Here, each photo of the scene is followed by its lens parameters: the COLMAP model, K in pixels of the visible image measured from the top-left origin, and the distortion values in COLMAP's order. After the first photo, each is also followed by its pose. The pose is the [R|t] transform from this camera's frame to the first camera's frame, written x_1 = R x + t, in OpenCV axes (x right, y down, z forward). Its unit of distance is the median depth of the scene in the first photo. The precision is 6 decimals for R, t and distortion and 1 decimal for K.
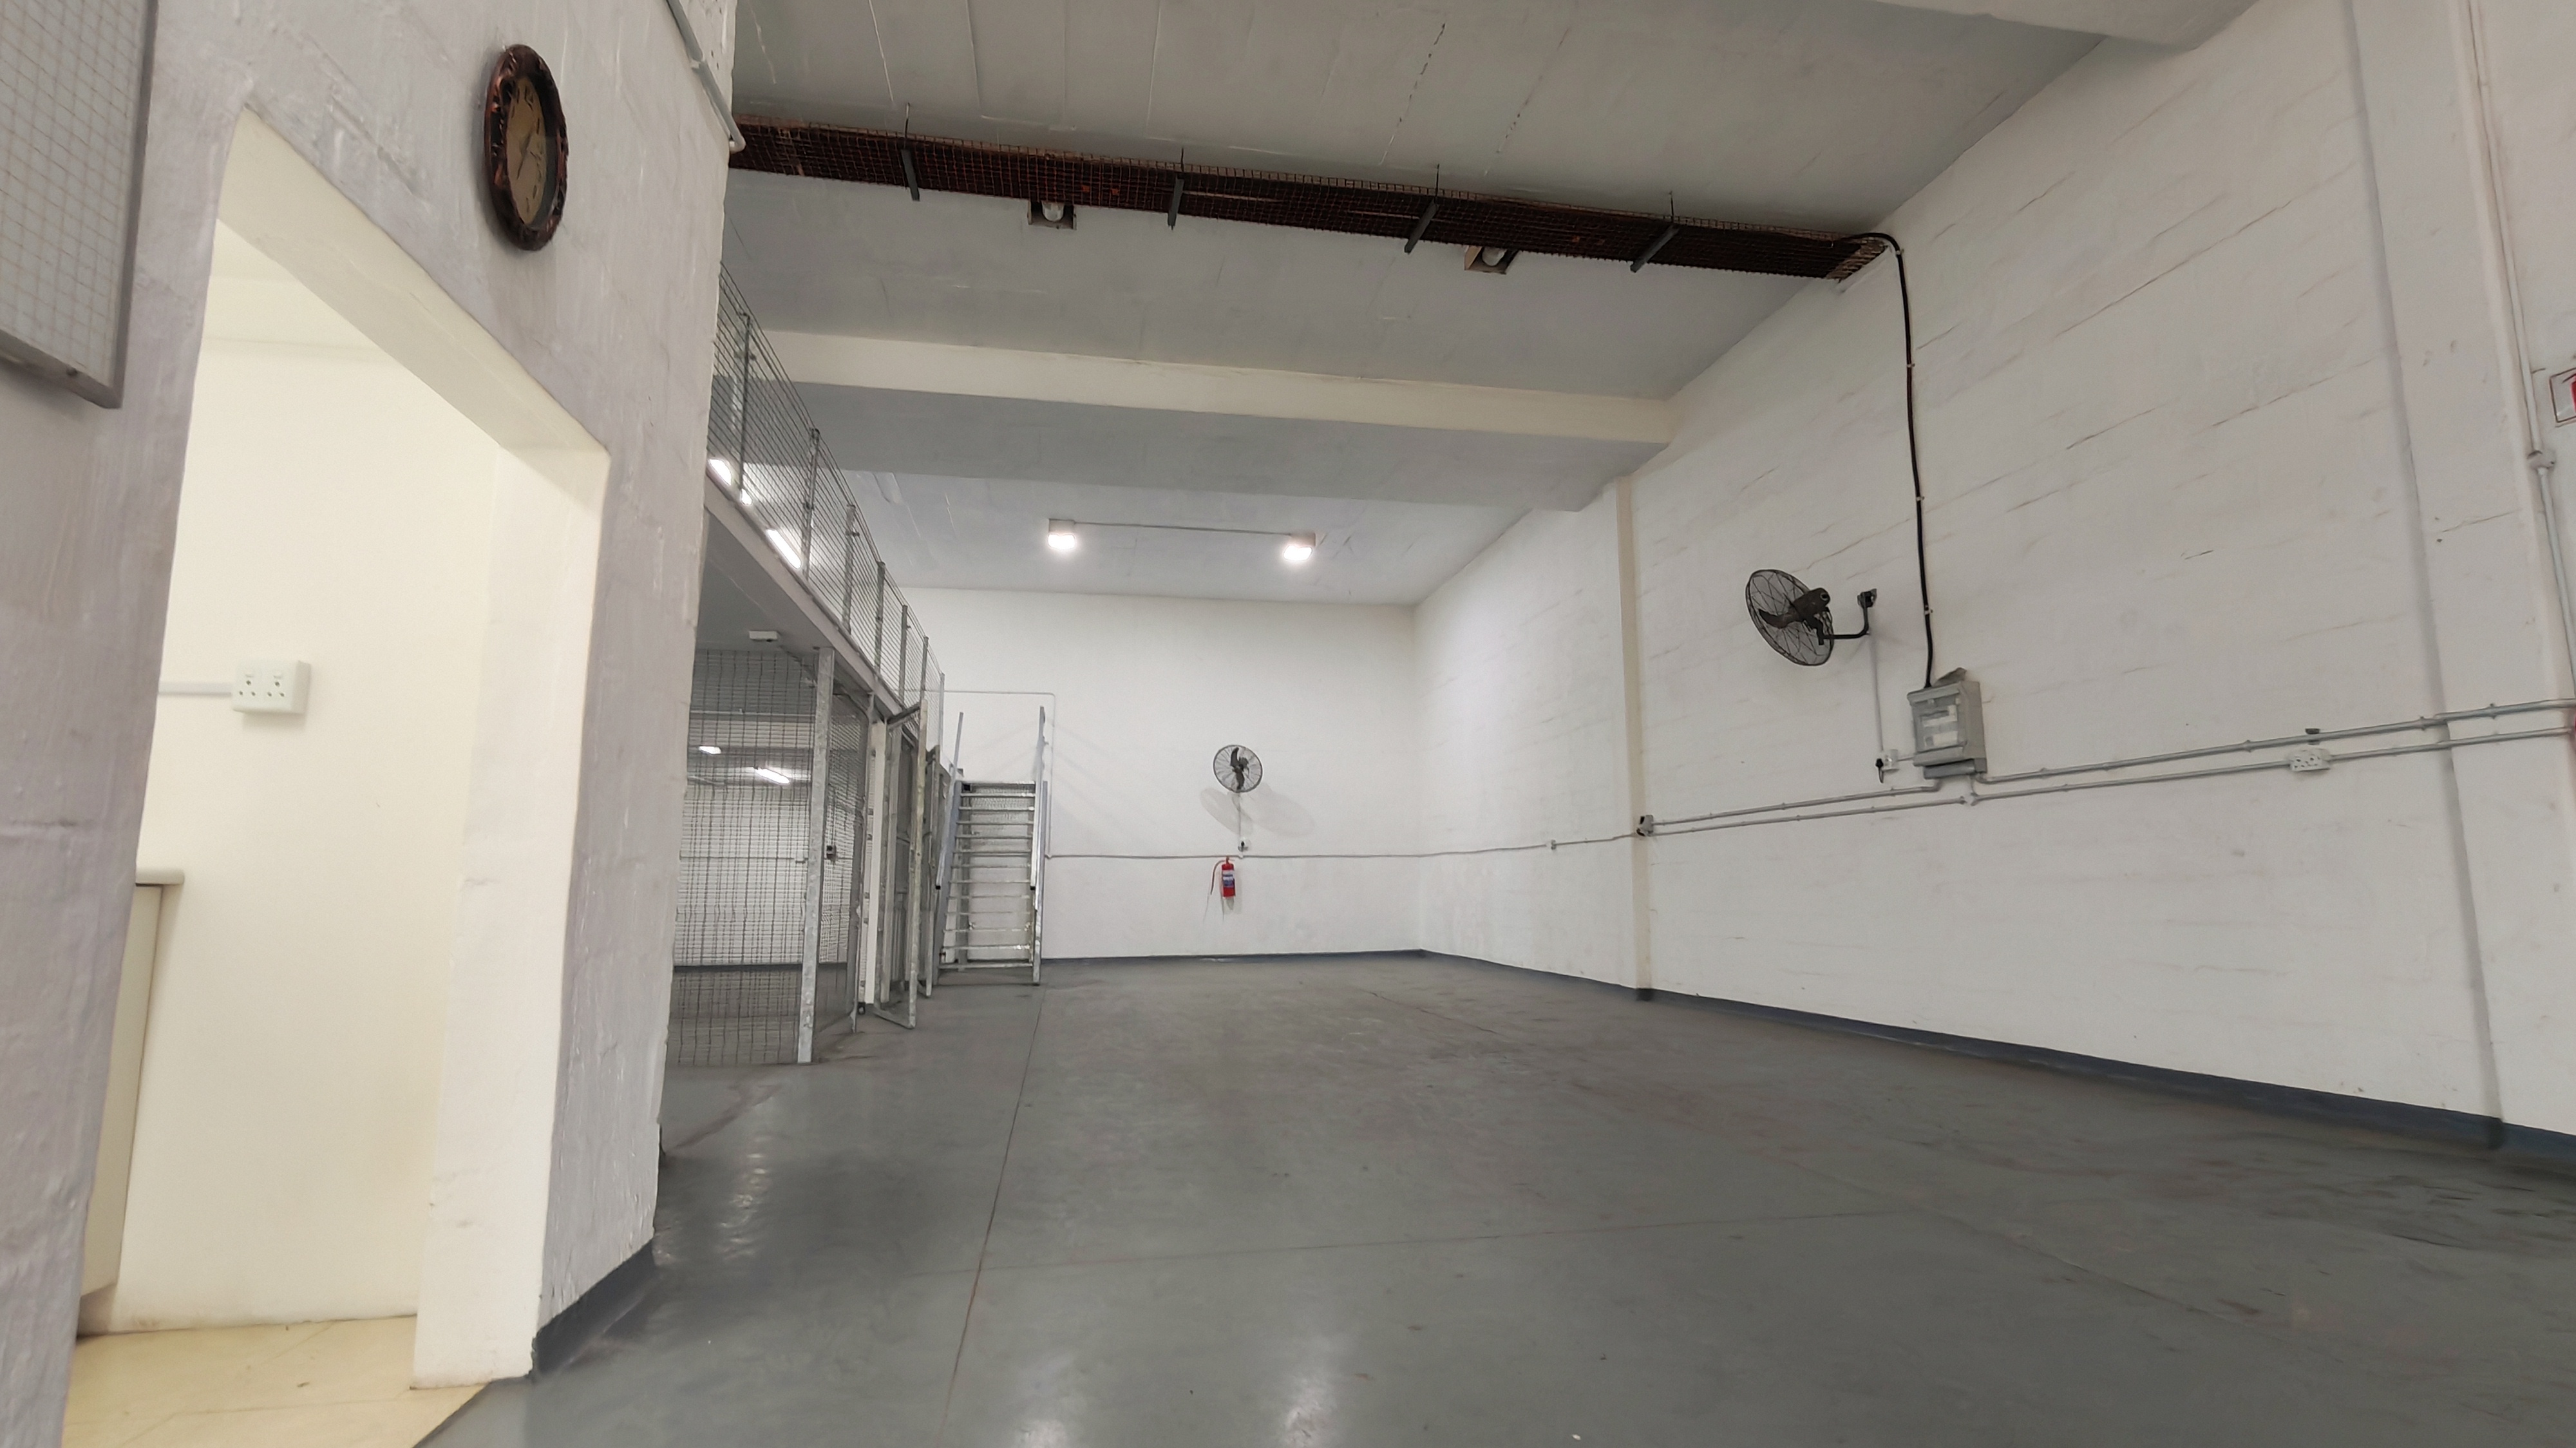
lens RADIAL K [[1183.5, 0, 1287.5], [0, 1183.5, 731.9], [0, 0, 1]] dist [-0.002931, 0.001527]
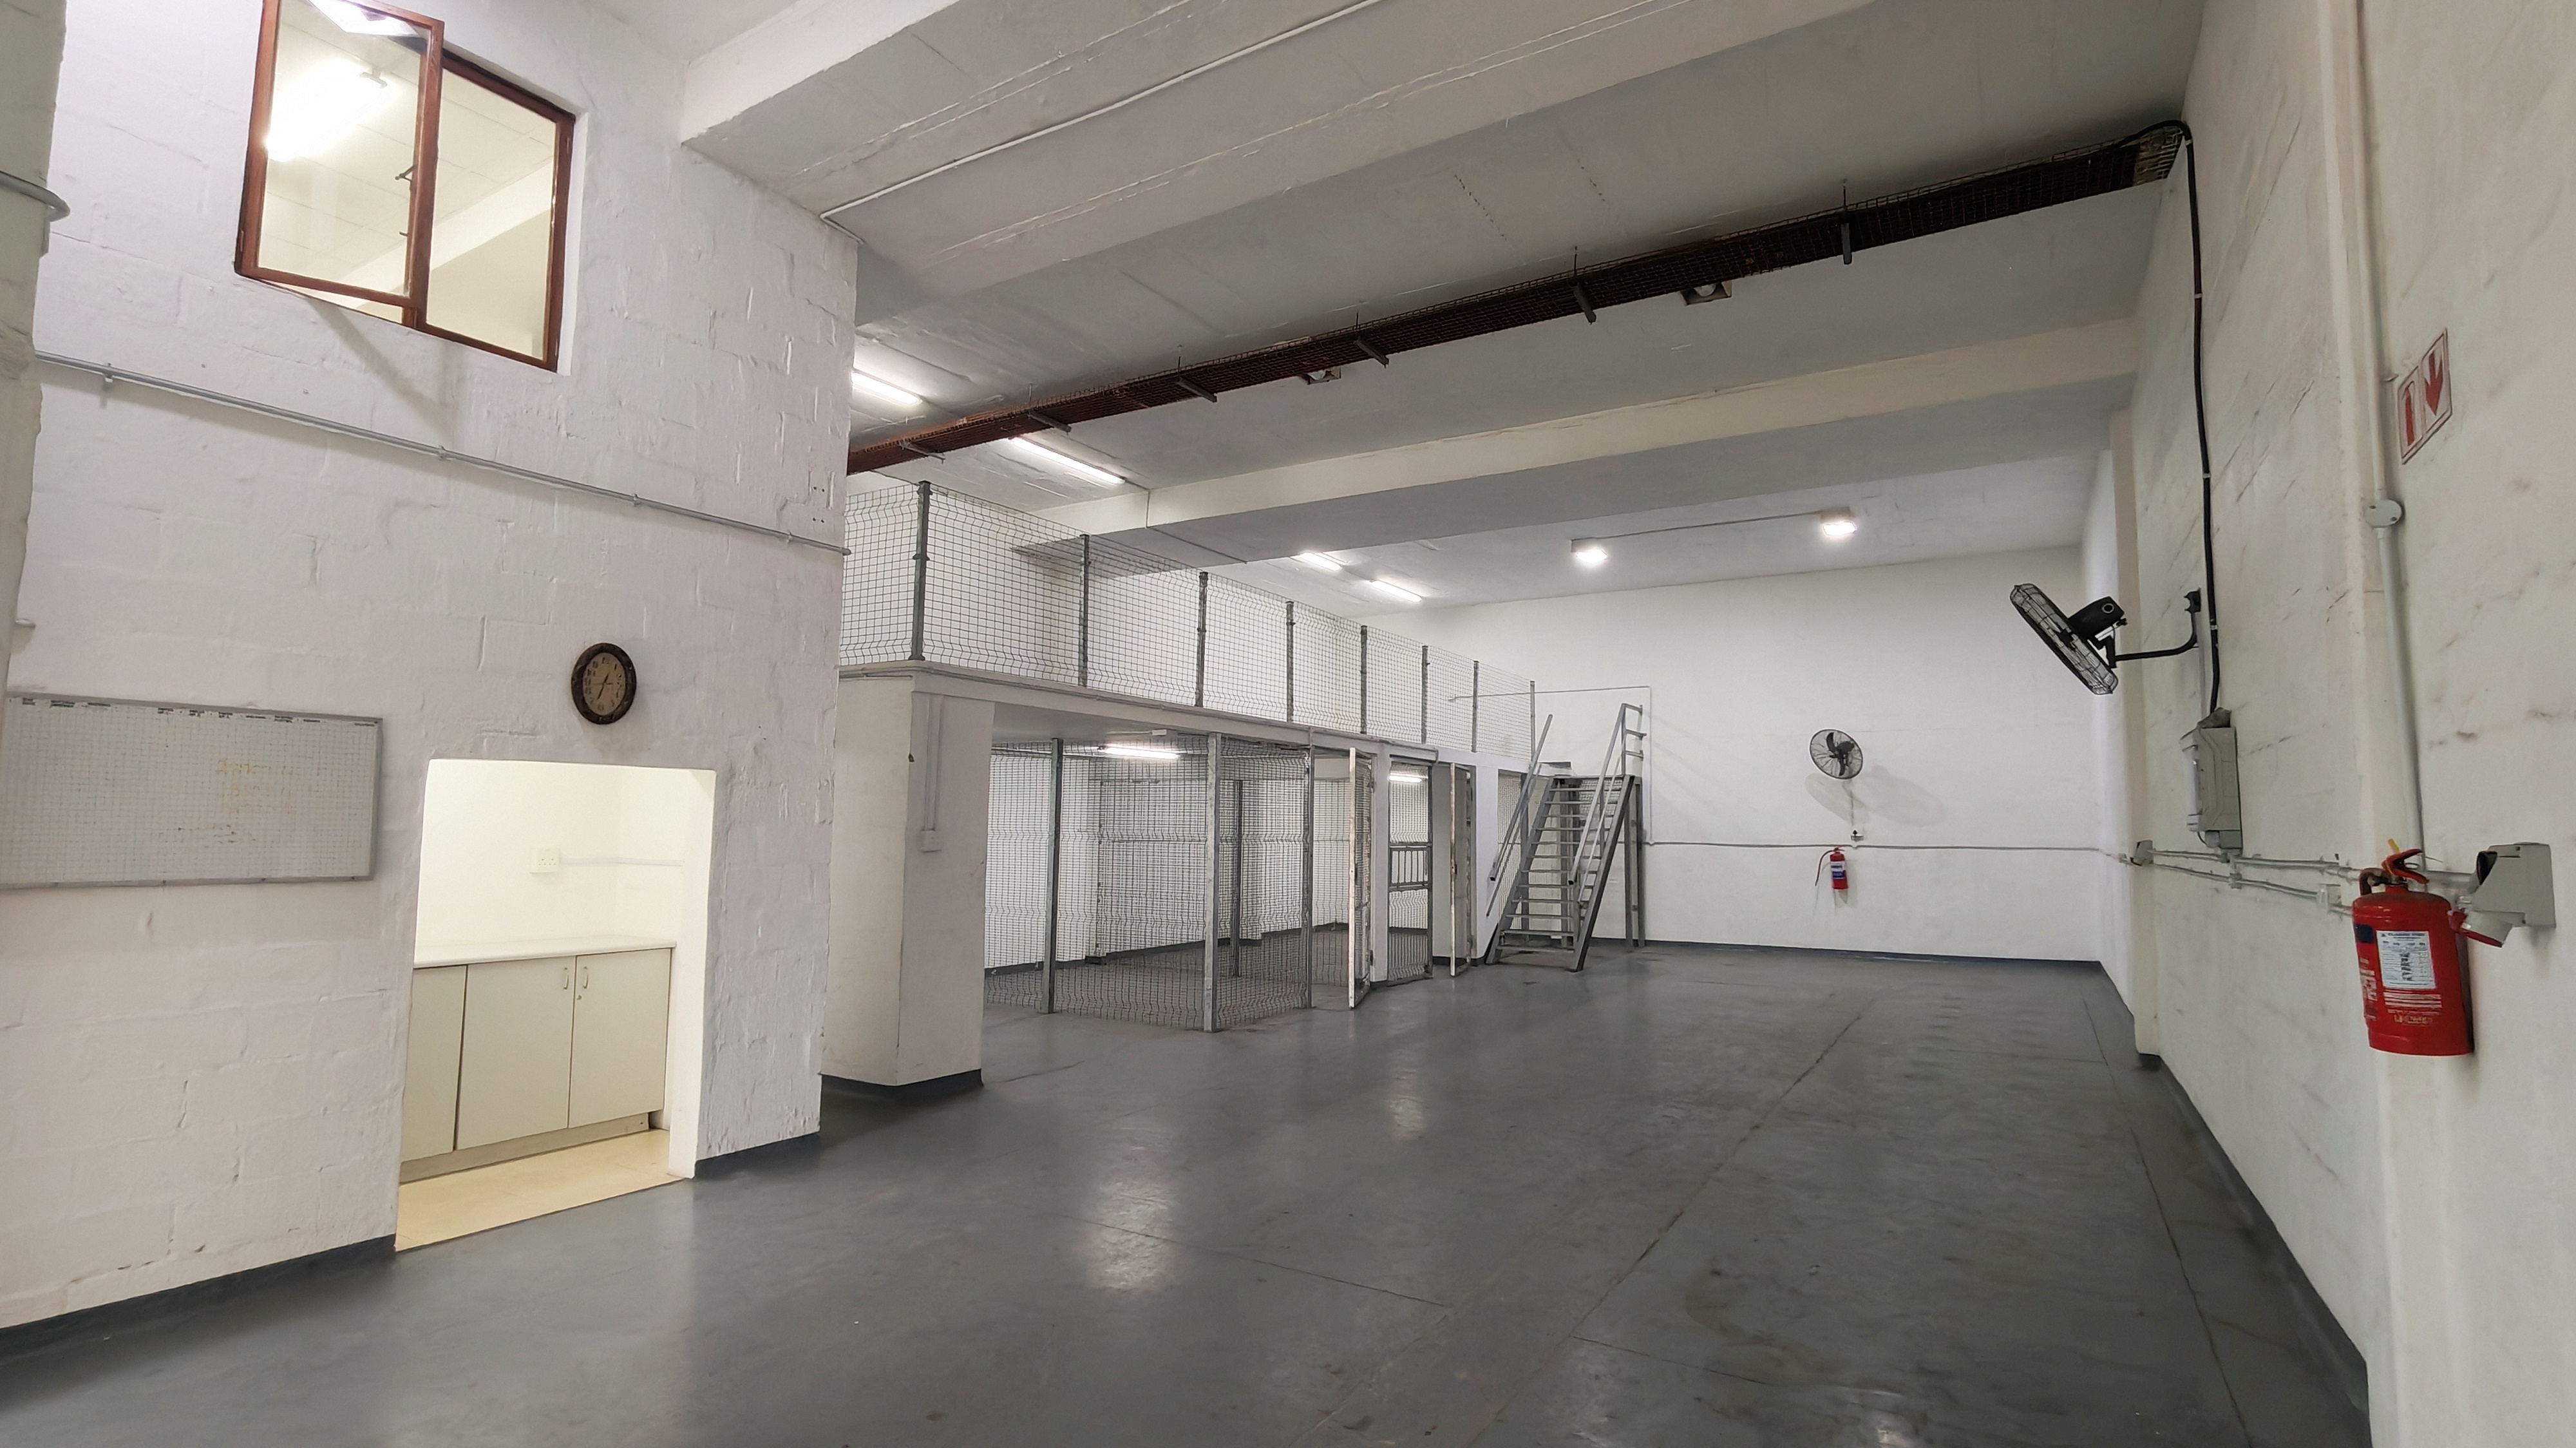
lens RADIAL K [[1183.5, 0, 1285.9], [0, 1183.5, 730.7], [0, 0, 1]] dist [-0.002931, 0.001527]
pose [[0.741895, -0.043534, -0.669101, 0.316178], [0.078964, 0.996619, 0.022711, -0.052121], [0.665850, -0.069685, 0.742824, 0.016874]]
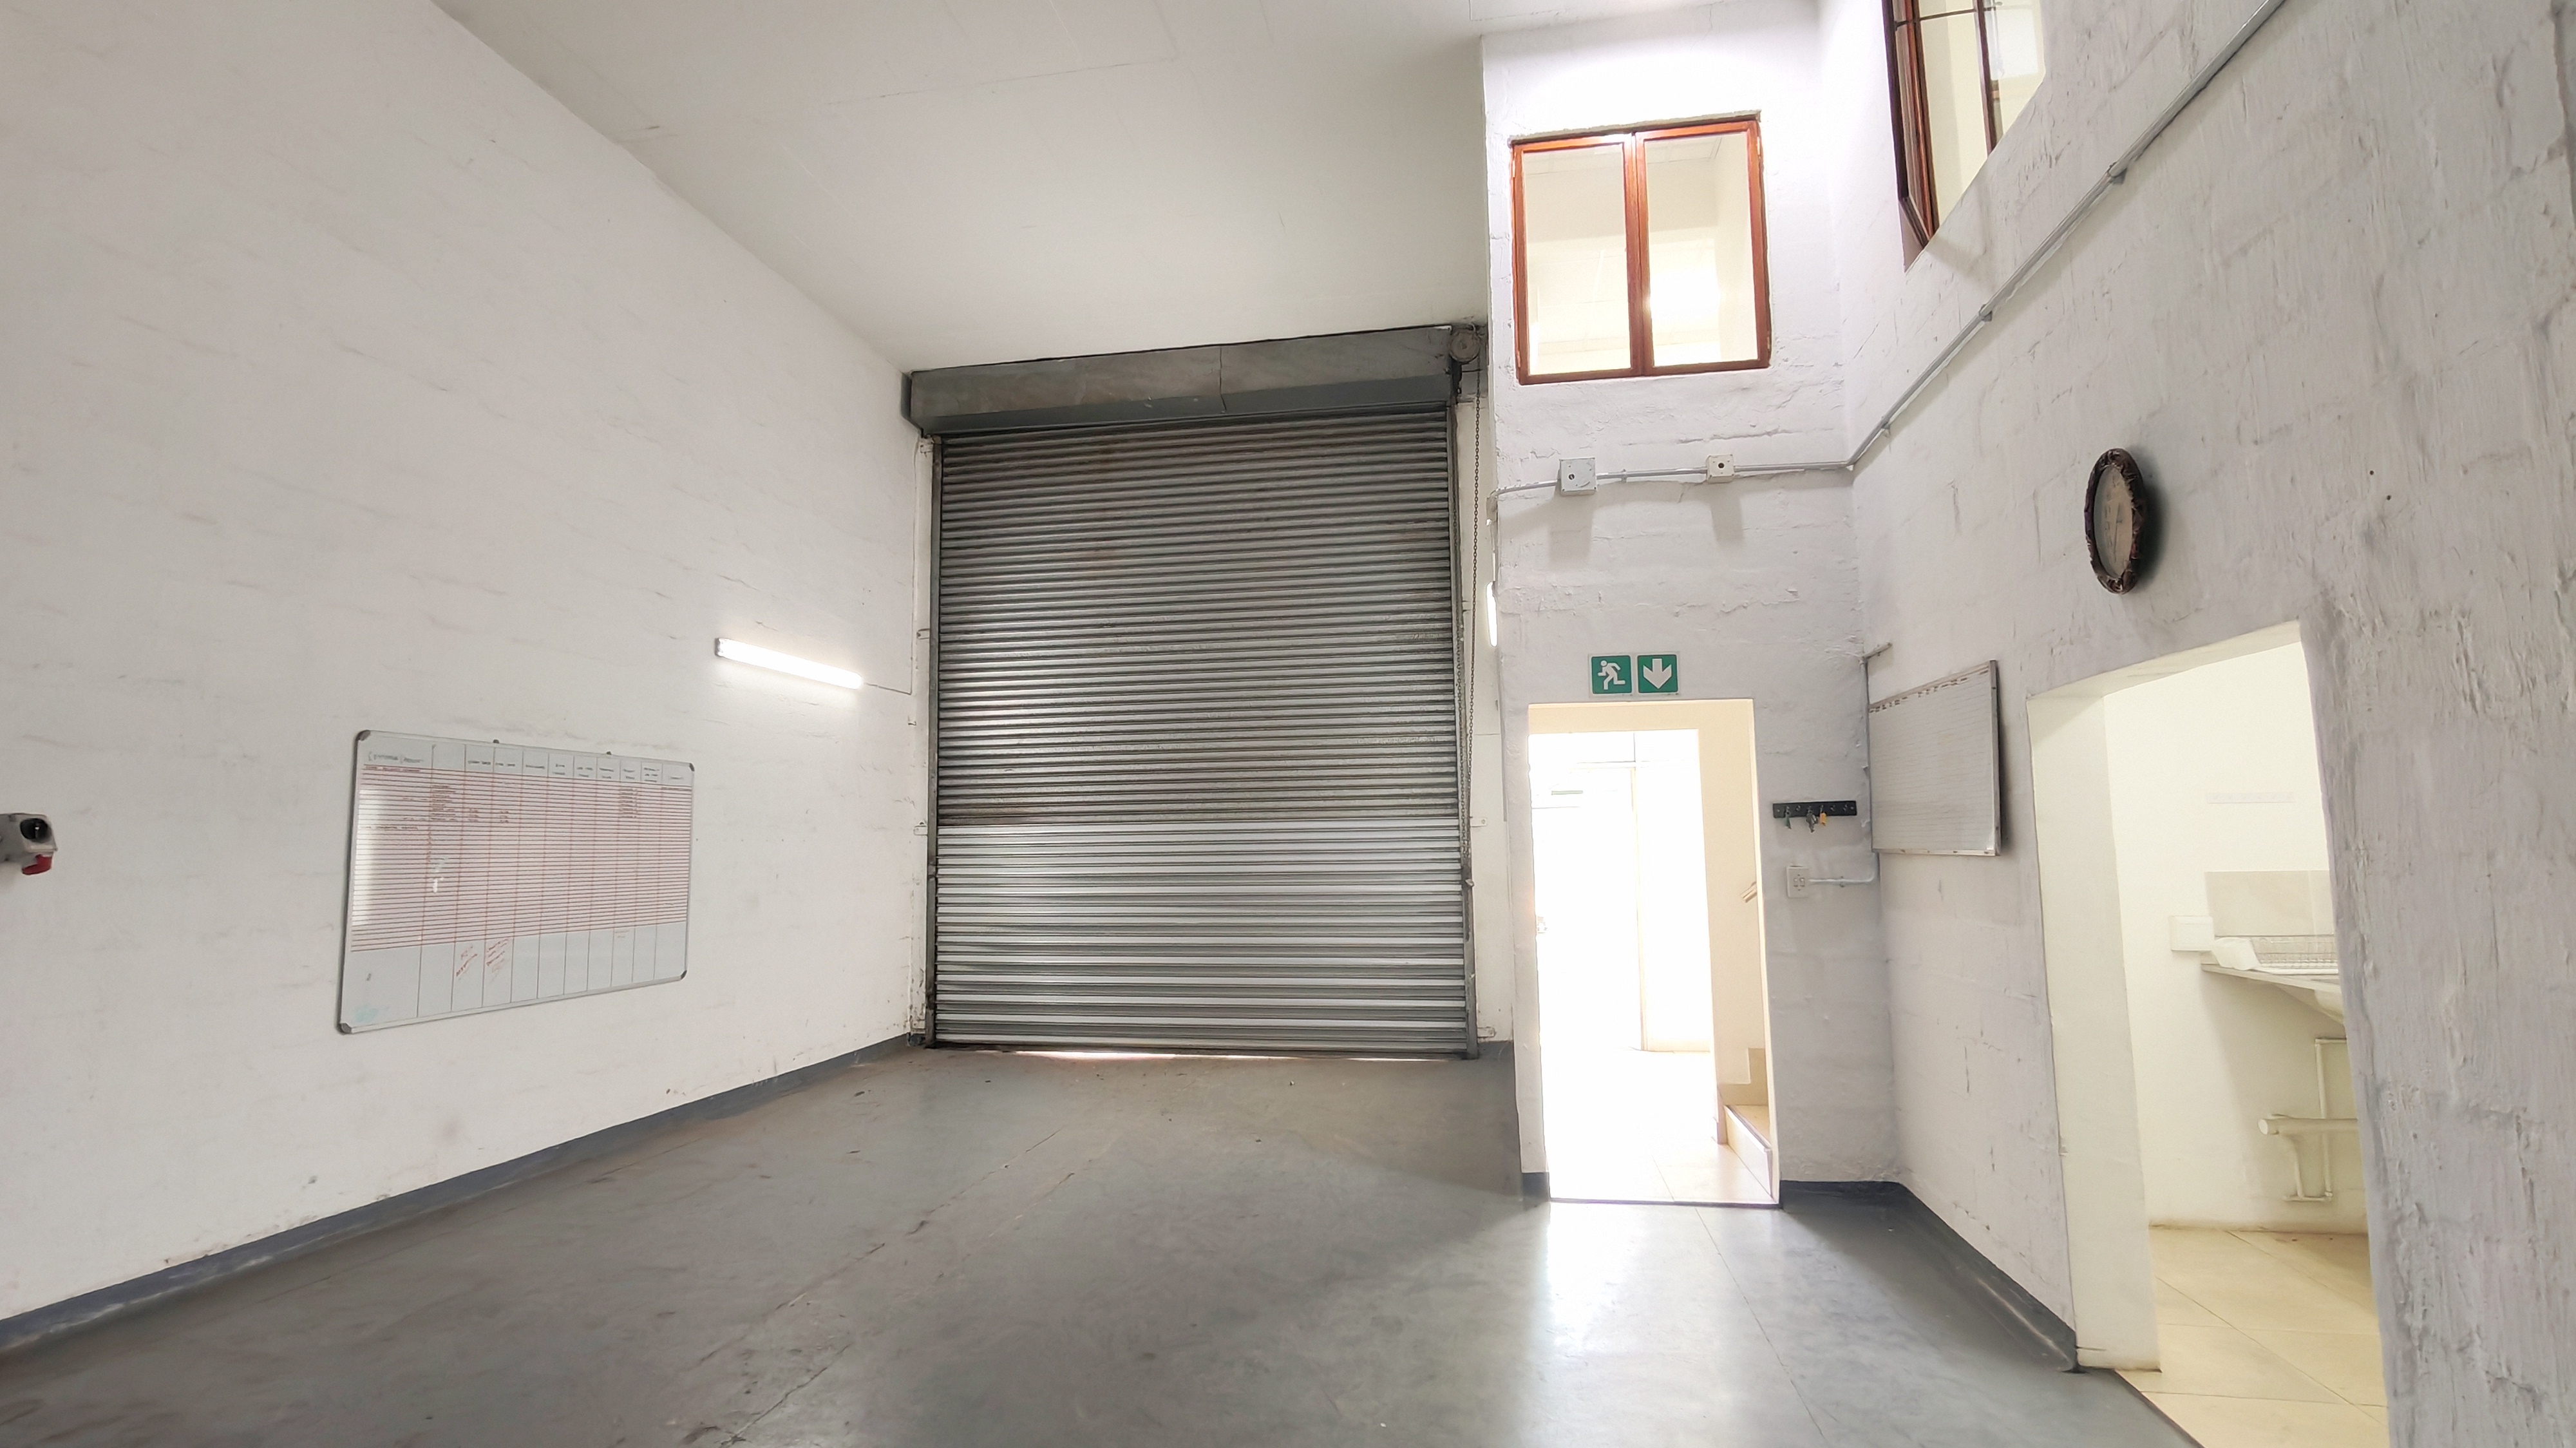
lens RADIAL K [[1183.5, 0, 1286.9], [0, 1183.5, 734.3], [0, 0, 1]] dist [-0.002931, 0.001527]
pose [[-0.937971, 0.051342, 0.342892, -0.029687], [-0.029090, 0.973835, -0.225387, 0.014233], [-0.345492, -0.221381, -0.911935, 0.392683]]
